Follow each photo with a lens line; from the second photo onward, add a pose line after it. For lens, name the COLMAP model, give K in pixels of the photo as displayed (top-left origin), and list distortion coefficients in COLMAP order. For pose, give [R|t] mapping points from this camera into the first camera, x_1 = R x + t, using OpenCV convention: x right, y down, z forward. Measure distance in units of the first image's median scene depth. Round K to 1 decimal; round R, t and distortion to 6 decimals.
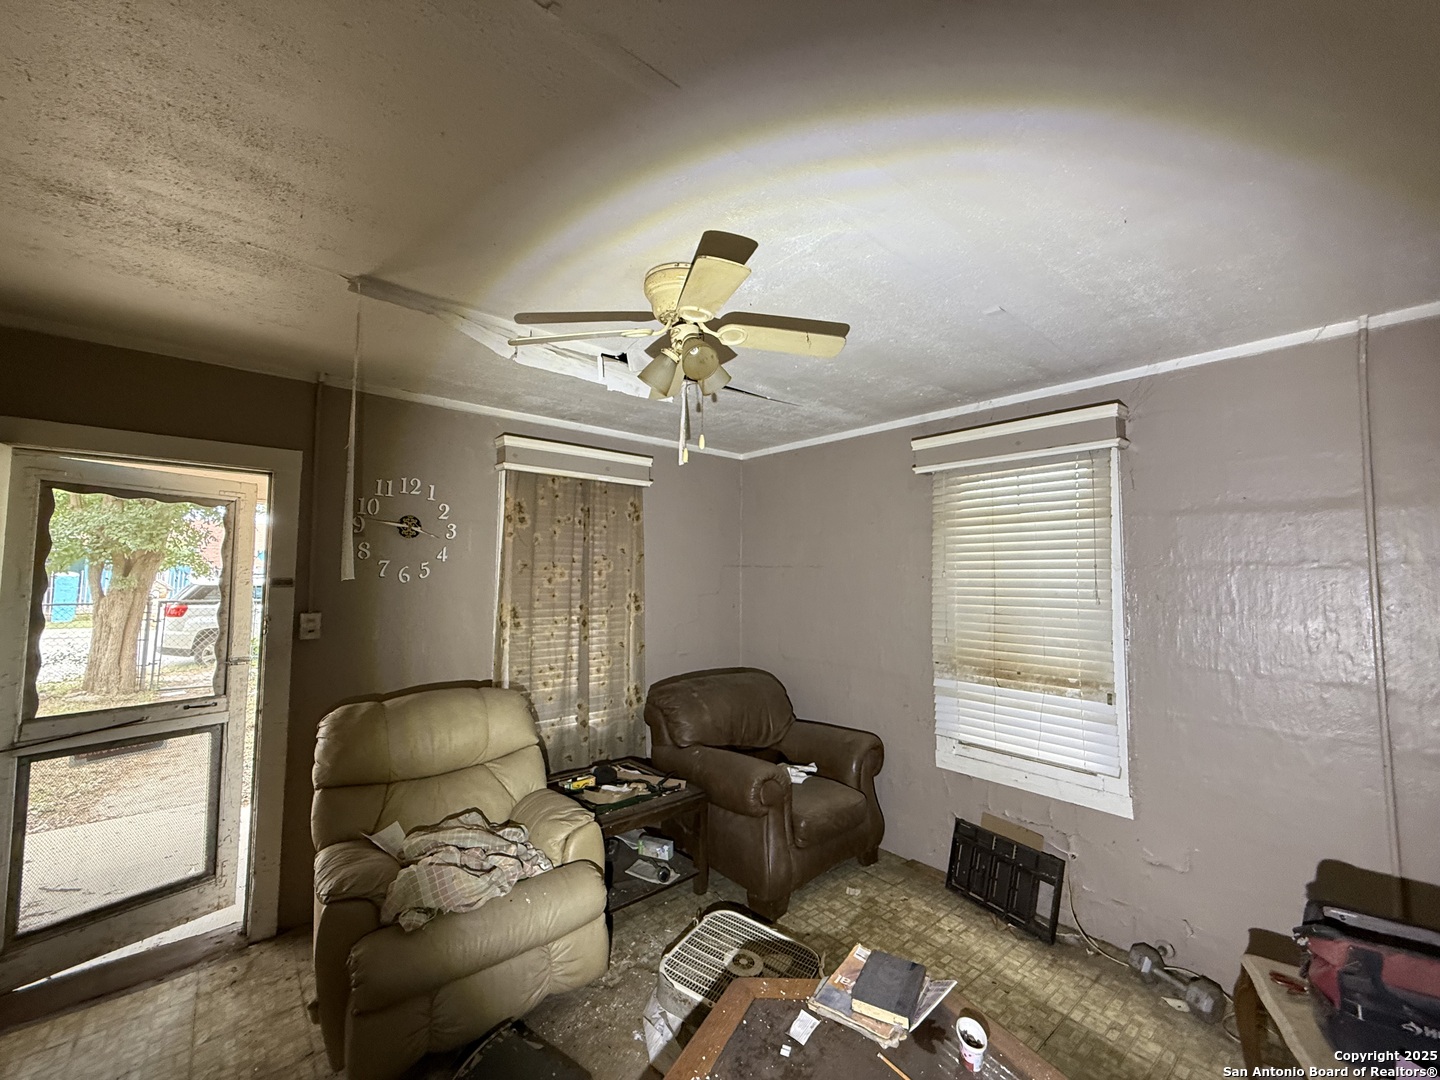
lens RADIAL K [[573.5, 0, 715.0], [0, 573.5, 538.3], [0, 0, 1]] dist [-0.001596, 0.000181]
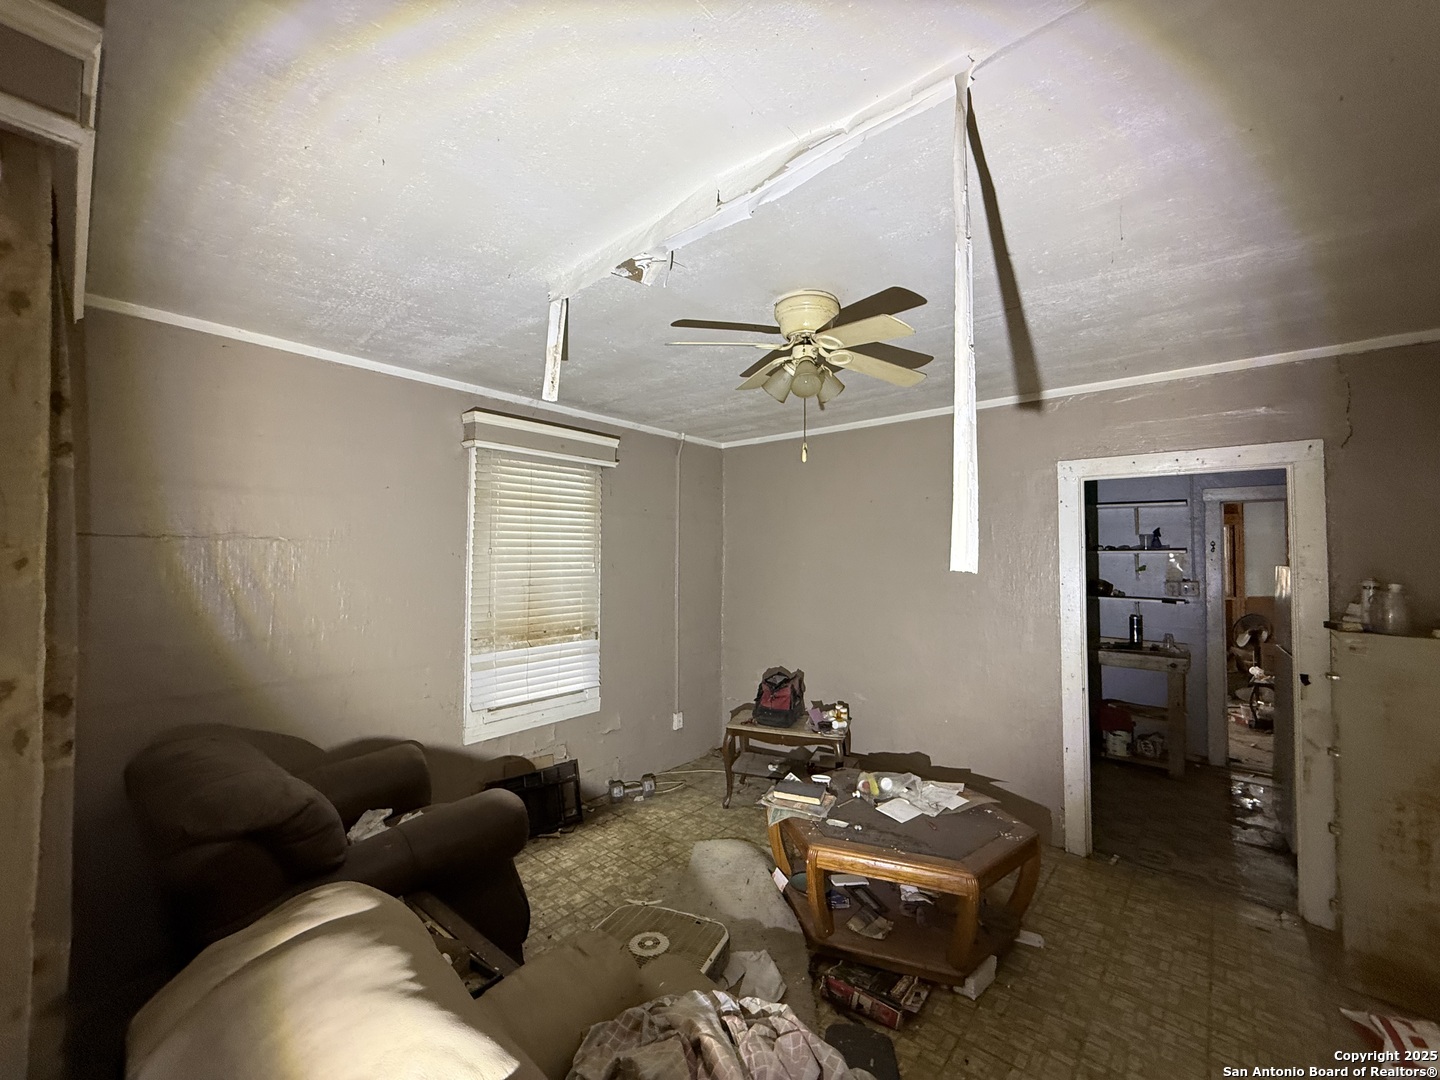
lens RADIAL K [[573.5, 0, 715.0], [0, 573.5, 538.3], [0, 0, 1]] dist [-0.001596, 0.000181]
pose [[-0.145661, 0.020829, 0.989115, -0.743479], [-0.065554, 0.997378, -0.030656, 0.049972], [-0.987160, -0.069306, -0.143914, 0.835049]]
